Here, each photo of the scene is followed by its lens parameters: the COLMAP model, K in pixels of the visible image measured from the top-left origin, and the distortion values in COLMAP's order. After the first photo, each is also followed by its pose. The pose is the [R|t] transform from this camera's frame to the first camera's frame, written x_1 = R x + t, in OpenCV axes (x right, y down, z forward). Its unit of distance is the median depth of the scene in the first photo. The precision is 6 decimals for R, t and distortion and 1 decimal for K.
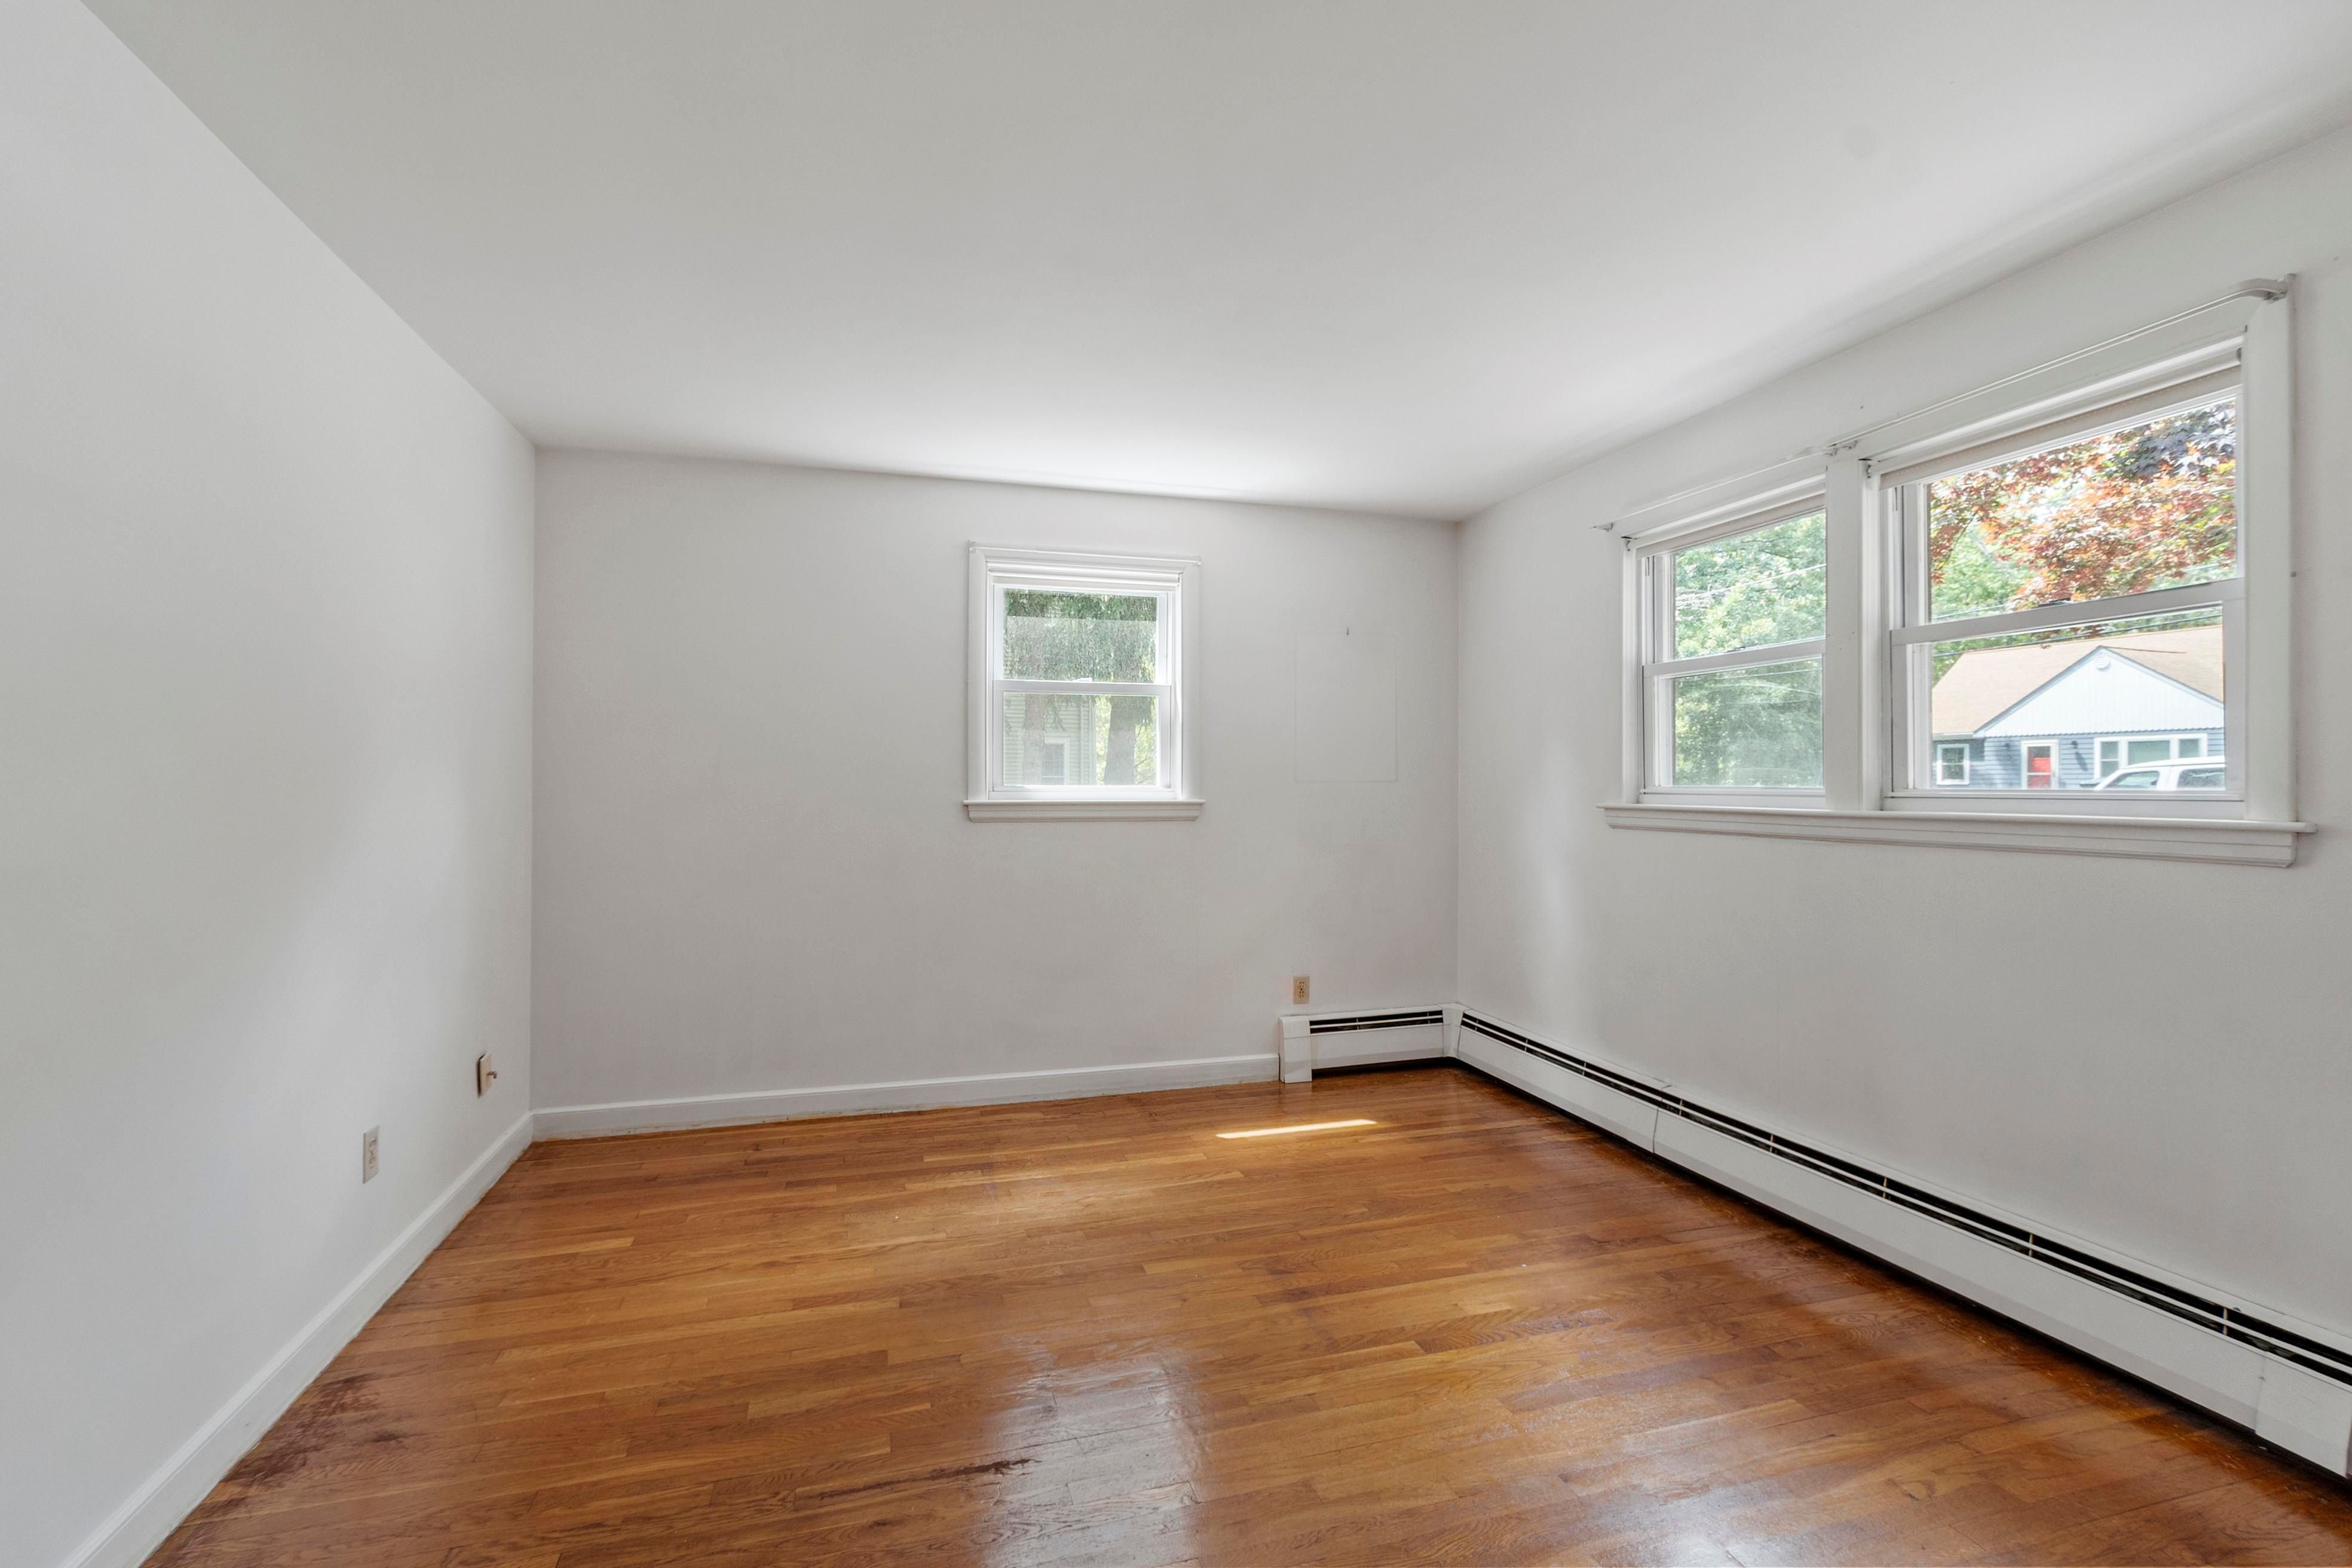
lens RADIAL K [[1019.0, 0, 1156.7], [0, 1019.0, 780.6], [0, 0, 1]] dist [-0.001013, -0.000499]
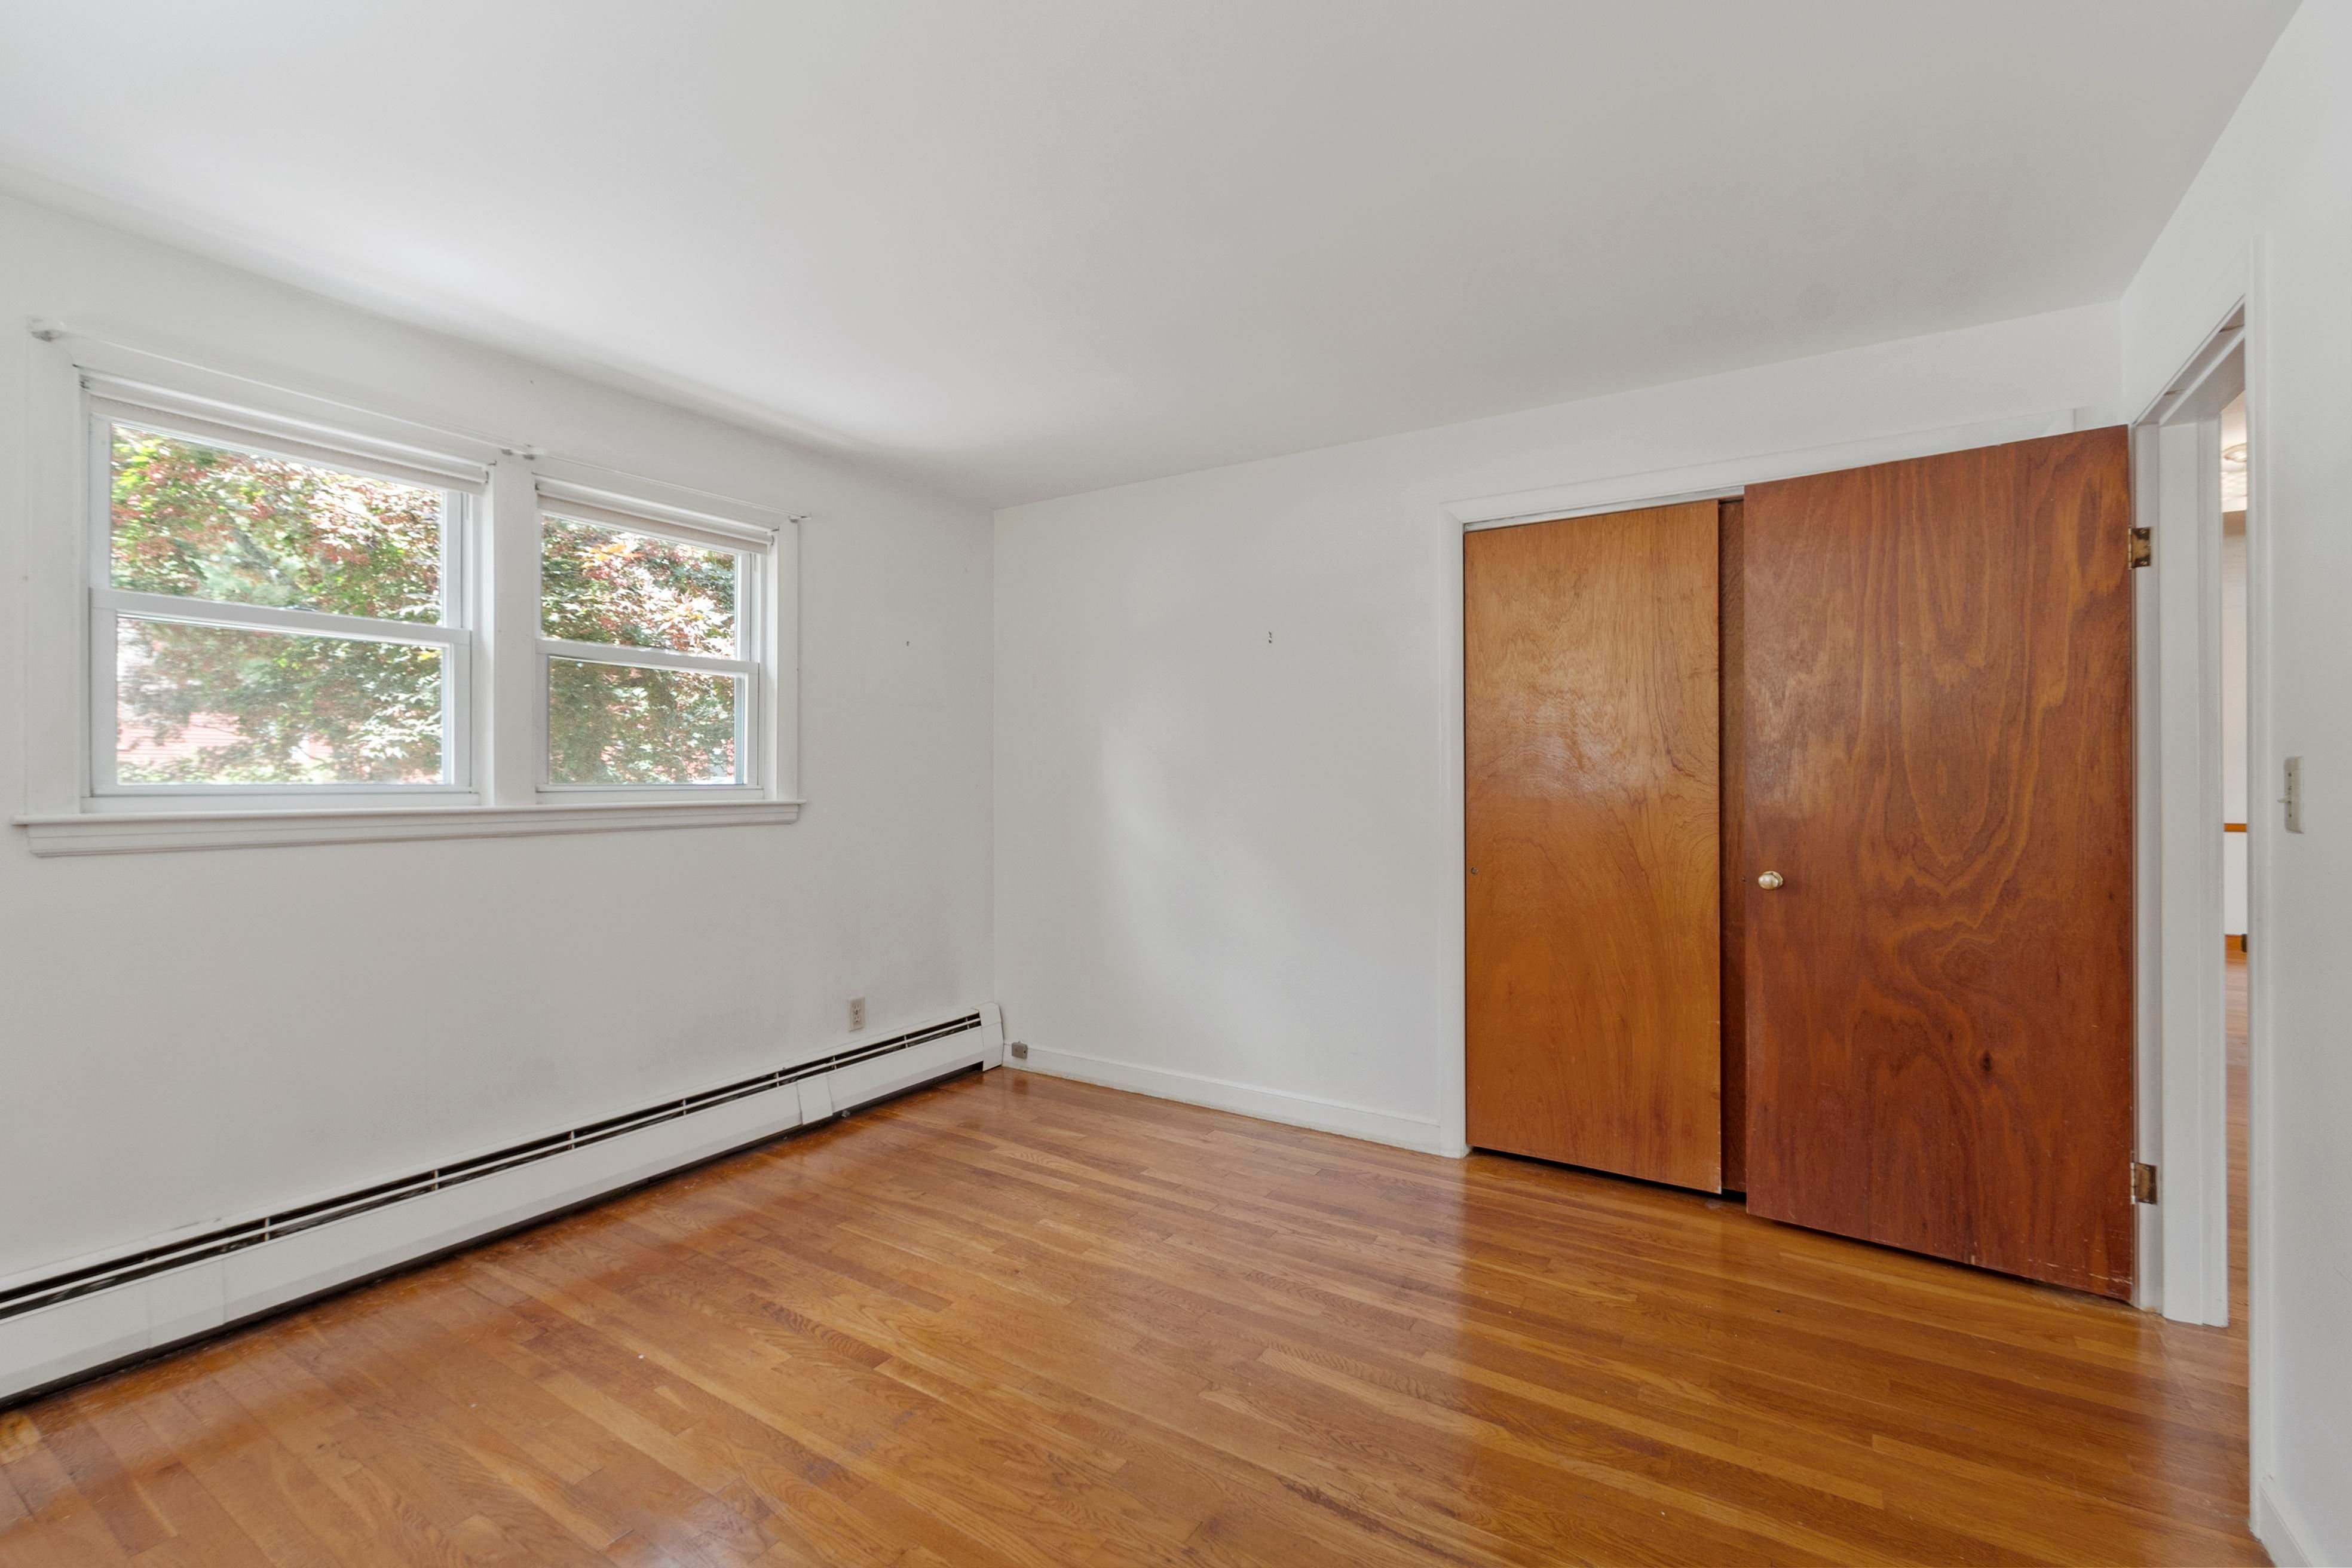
lens RADIAL K [[1019.0, 0, 1178.8], [0, 1019.0, 778.9], [0, 0, 1]] dist [-0.001013, -0.000499]
pose [[-0.664999, 0.002183, 0.746841, -0.586444], [0.002030, 0.999997, -0.001115, 0.005279], [-0.746841, 0.000774, -0.665002, 1.295443]]
